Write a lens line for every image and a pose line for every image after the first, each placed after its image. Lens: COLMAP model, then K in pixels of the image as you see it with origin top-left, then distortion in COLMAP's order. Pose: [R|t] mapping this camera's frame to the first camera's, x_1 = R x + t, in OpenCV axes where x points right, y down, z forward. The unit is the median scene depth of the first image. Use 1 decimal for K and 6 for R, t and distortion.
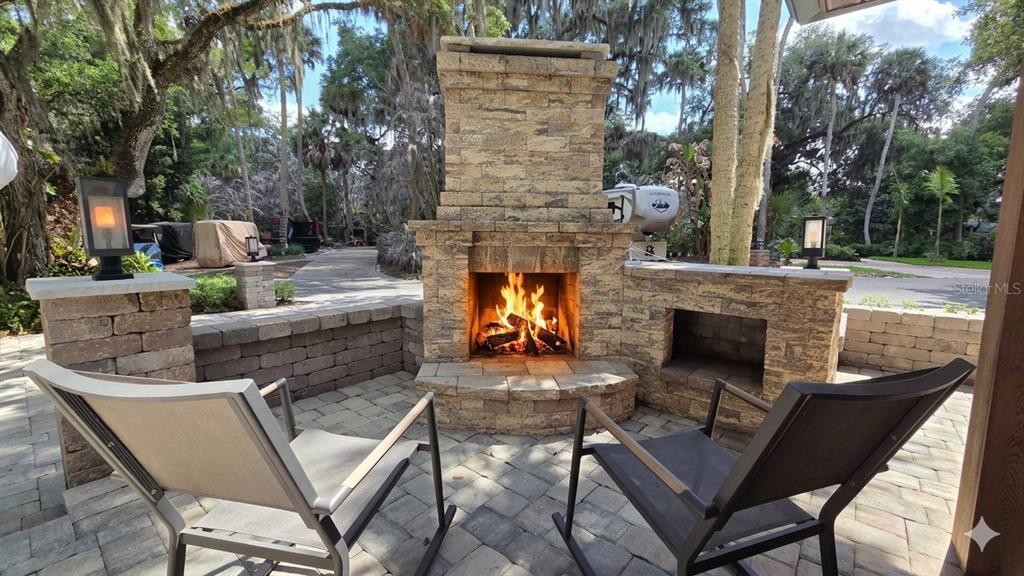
lens RADIAL K [[416.8, 0, 513.3], [0, 416.8, 286.9], [0, 0, 1]] dist [0.001689, 0.000213]
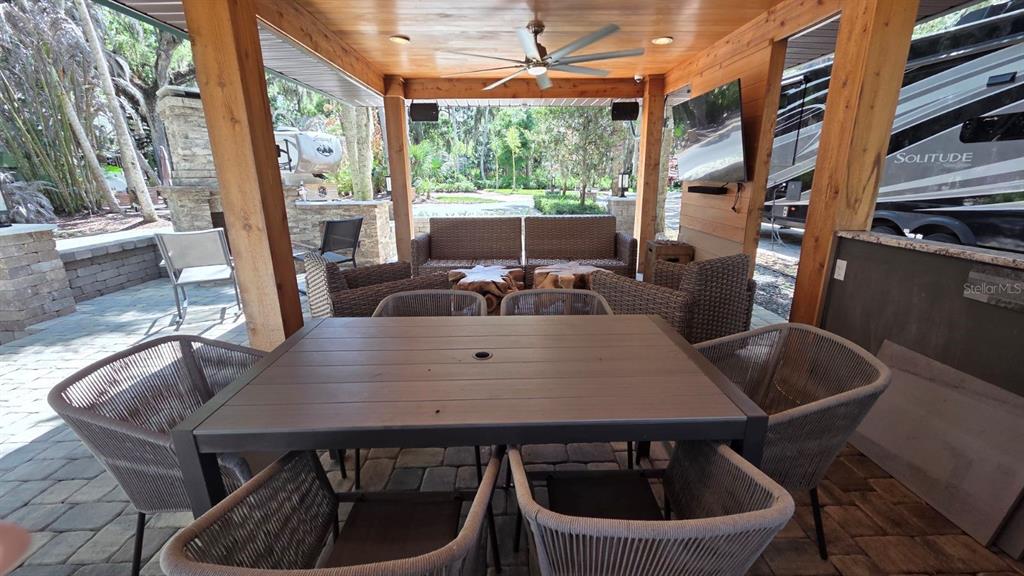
lens RADIAL K [[409.1, 0, 517.4], [0, 409.1, 283.5], [0, 0, 1]] dist [0.000769, 0.000062]
pose [[0.737847, -0.186218, 0.648772, -0.348709], [0.093253, 0.980095, 0.175262, 0.089495], [-0.668495, -0.068816, 0.740526, -1.404712]]
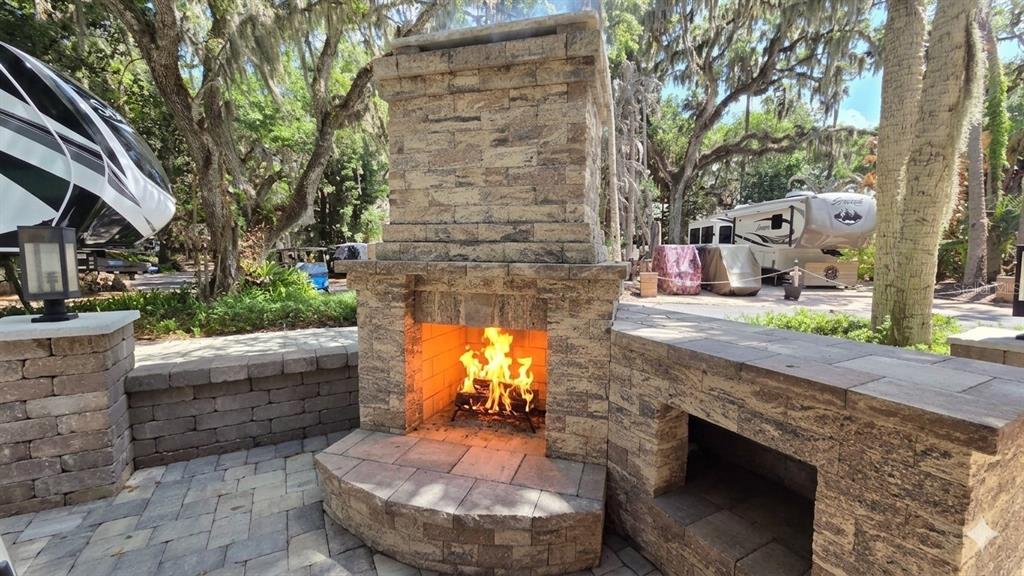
lens RADIAL K [[416.8, 0, 513.3], [0, 416.8, 286.9], [0, 0, 1]] dist [0.001689, 0.000213]
pose [[0.933043, 0.029245, -0.358575, 0.363567], [-0.042728, 0.998644, -0.029734, -0.089901], [0.357220, 0.043065, 0.933027, 0.319152]]
